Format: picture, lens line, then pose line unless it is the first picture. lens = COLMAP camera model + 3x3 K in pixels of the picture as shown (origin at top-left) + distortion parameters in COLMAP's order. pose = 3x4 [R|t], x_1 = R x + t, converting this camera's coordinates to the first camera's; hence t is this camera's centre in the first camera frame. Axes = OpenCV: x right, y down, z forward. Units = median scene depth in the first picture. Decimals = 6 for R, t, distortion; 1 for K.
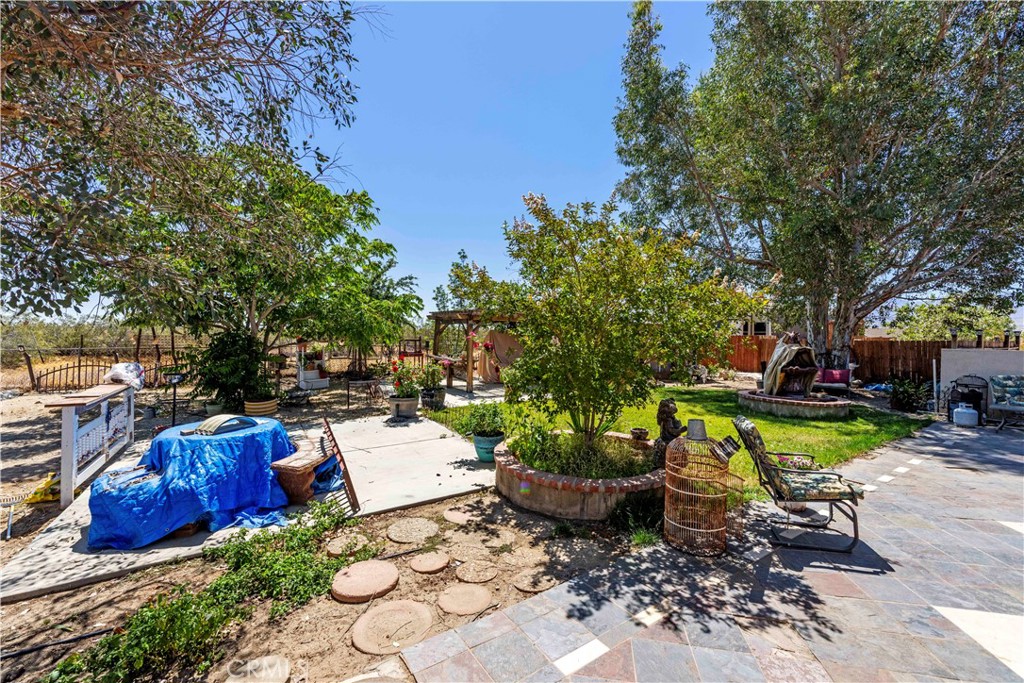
lens RADIAL K [[411.1, 0, 507.3], [0, 411.1, 341.8], [0, 0, 1]] dist [0.000145, -0.000318]
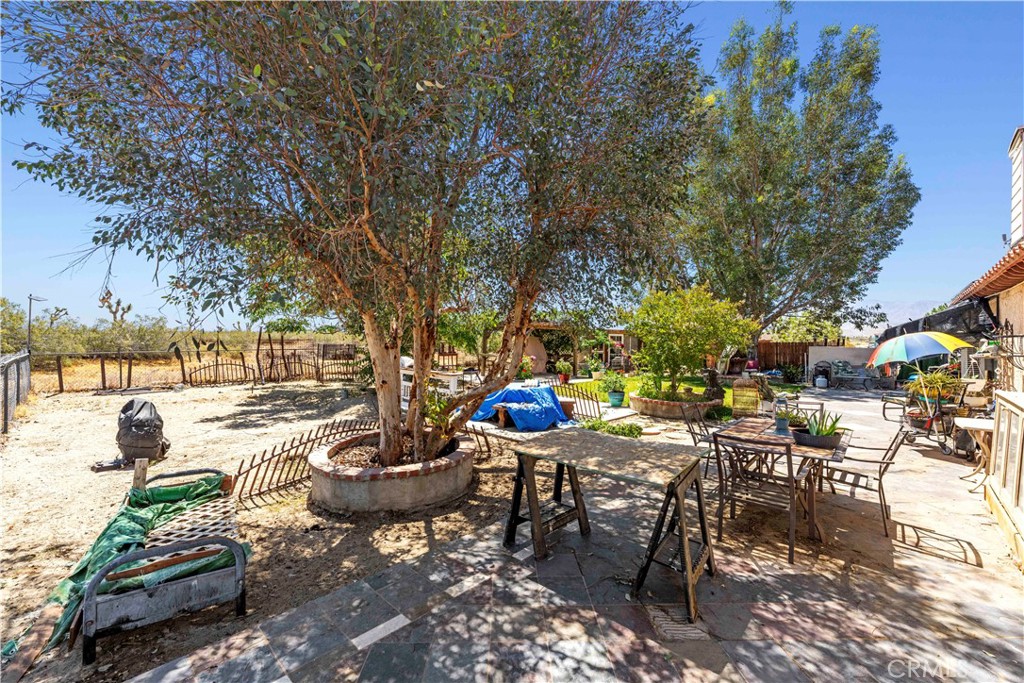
lens RADIAL K [[411.1, 0, 507.3], [0, 411.1, 341.8], [0, 0, 1]] dist [0.000145, -0.000318]
pose [[0.978536, -0.002795, 0.206058, -0.545168], [0.004421, 0.999963, -0.007434, 0.004103], [-0.206030, 0.008185, 0.978512, -0.436765]]
